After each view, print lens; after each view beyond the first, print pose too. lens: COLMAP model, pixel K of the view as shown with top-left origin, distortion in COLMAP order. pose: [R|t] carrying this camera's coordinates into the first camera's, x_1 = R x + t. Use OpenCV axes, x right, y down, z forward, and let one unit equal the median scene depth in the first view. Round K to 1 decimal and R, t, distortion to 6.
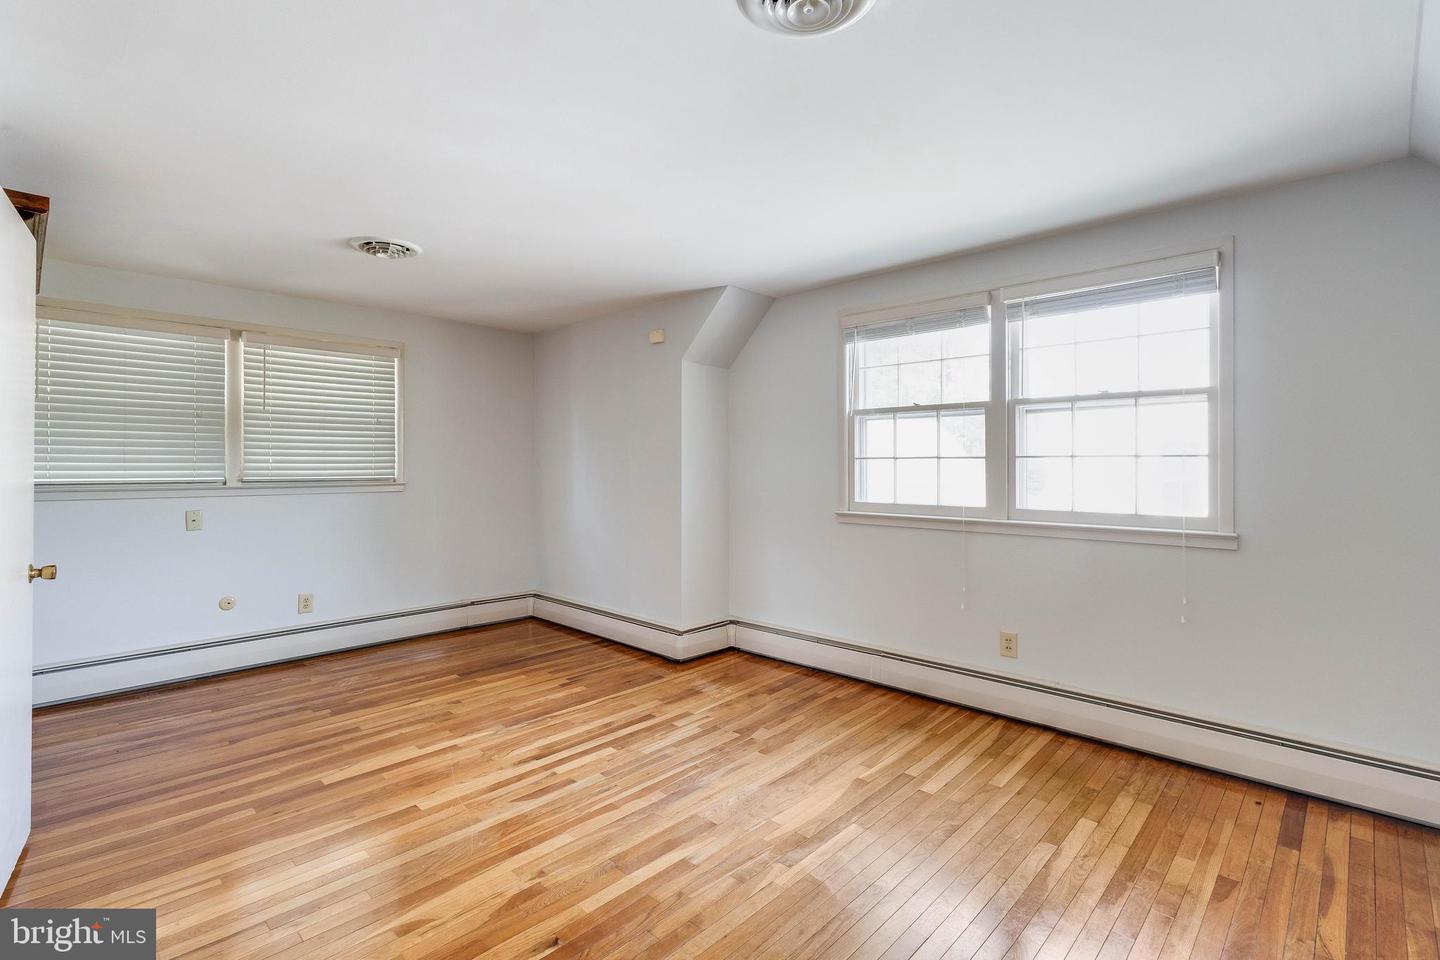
lens RADIAL K [[666.7, 0, 715.1], [0, 666.7, 455.7], [0, 0, 1]] dist [-0.002520, 0.001156]
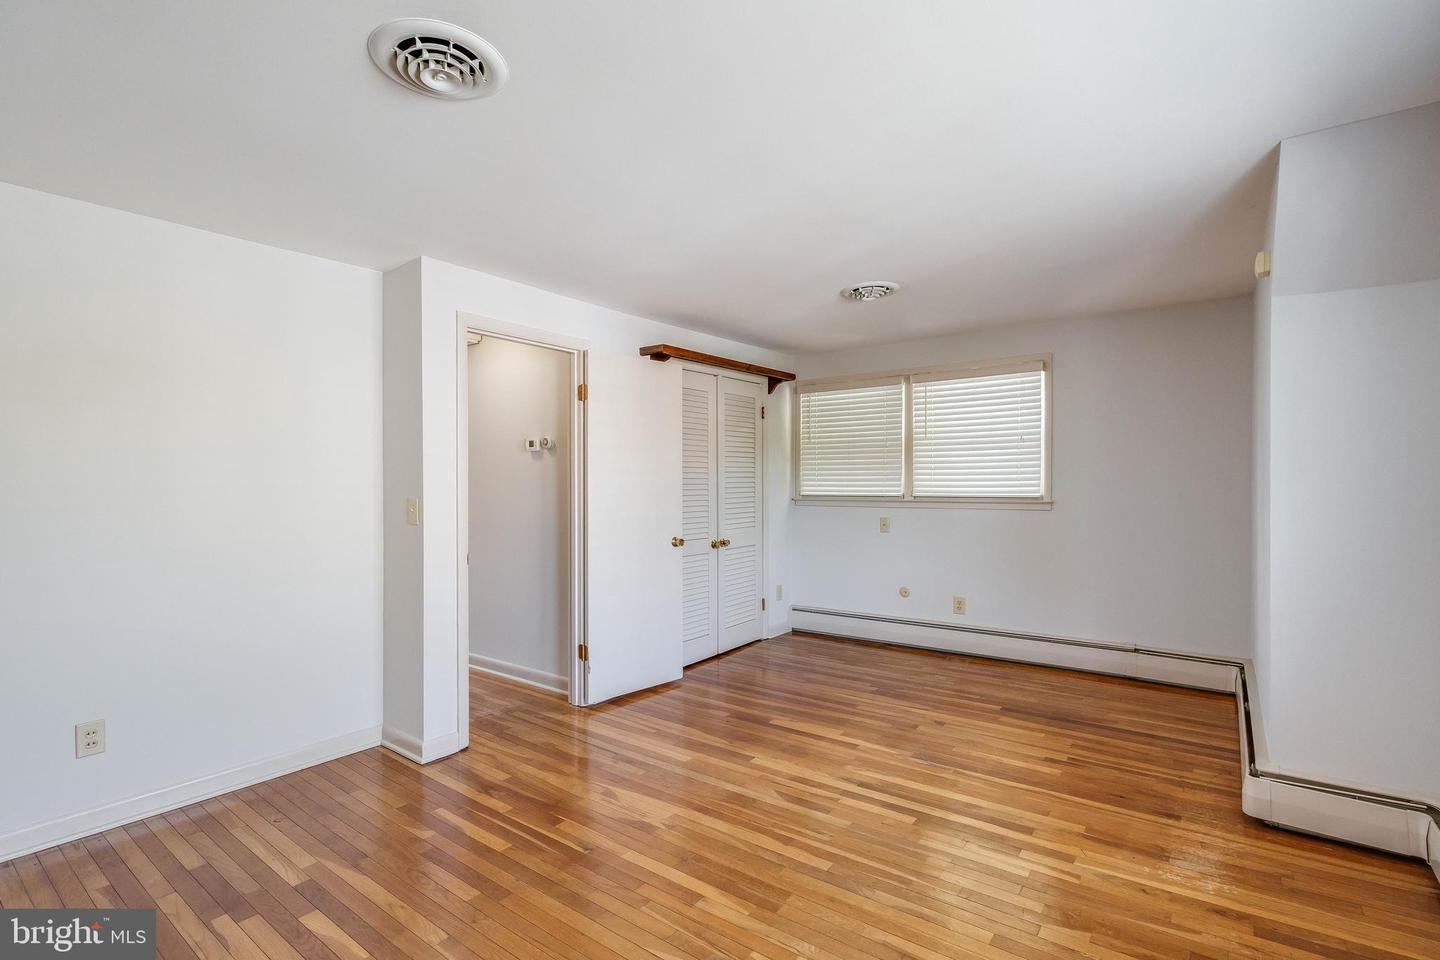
lens RADIAL K [[666.5, 0, 715.5], [0, 666.5, 483.5], [0, 0, 1]] dist [0.002822, 0.001455]
pose [[0.127074, -0.000684, -0.991893, 0.580863], [0.018585, 0.999826, 0.001692, 0.007345], [0.991719, -0.018650, 0.127065, 0.582129]]
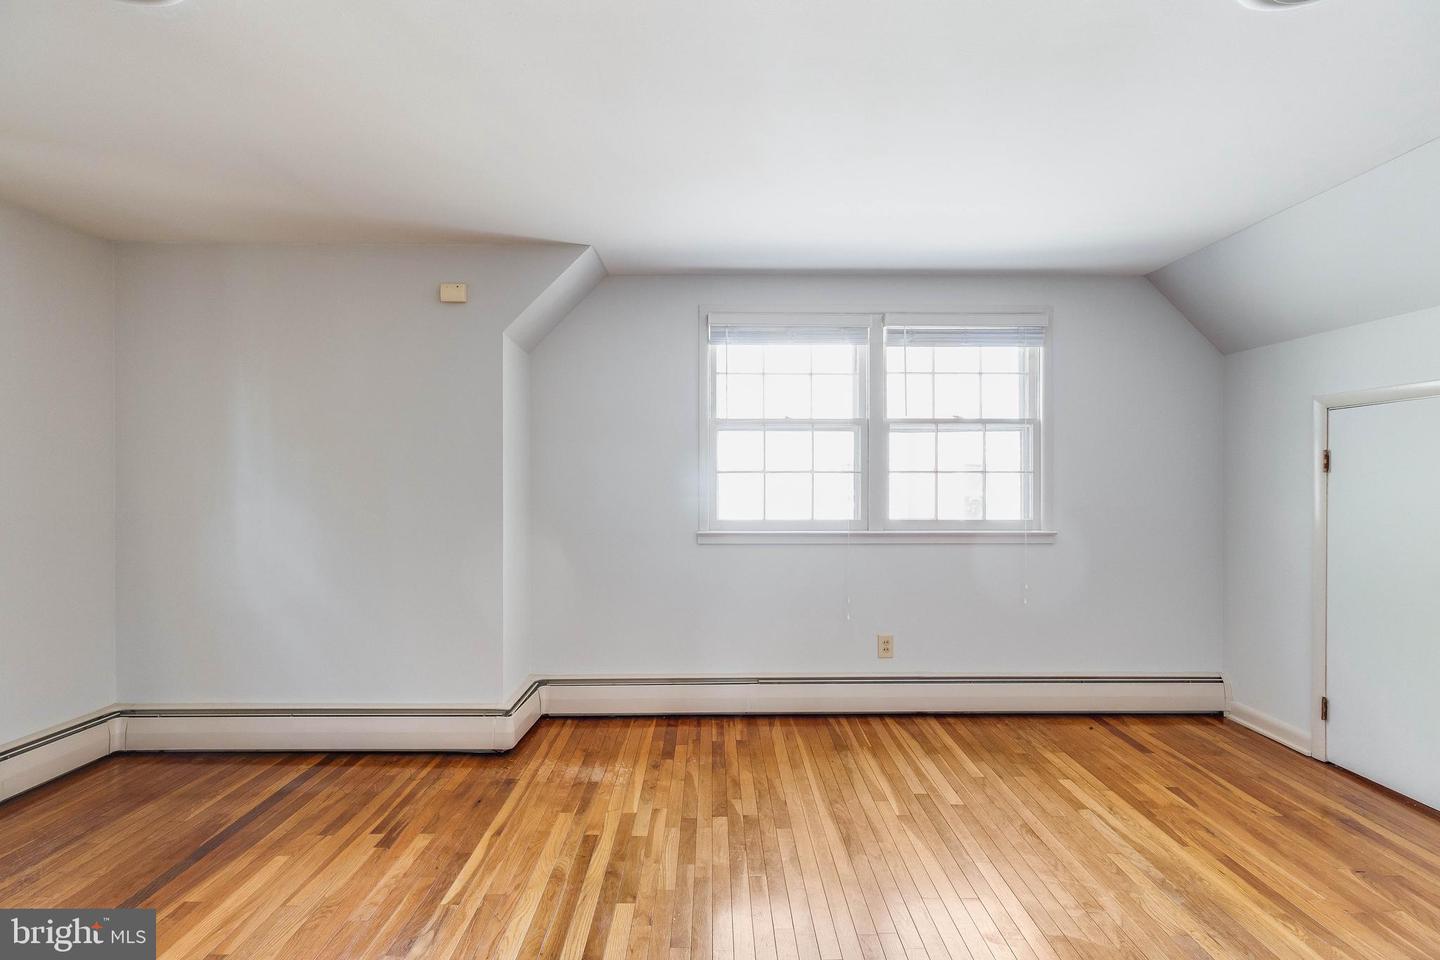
lens RADIAL K [[666.7, 0, 712.0], [0, 666.7, 481.1], [0, 0, 1]] dist [-0.002520, 0.001156]
pose [[0.713945, -0.000683, 0.700202, -0.497708], [-0.010215, 0.999883, 0.011392, 0.006663], [-0.700127, -0.015286, 0.713854, 0.418890]]
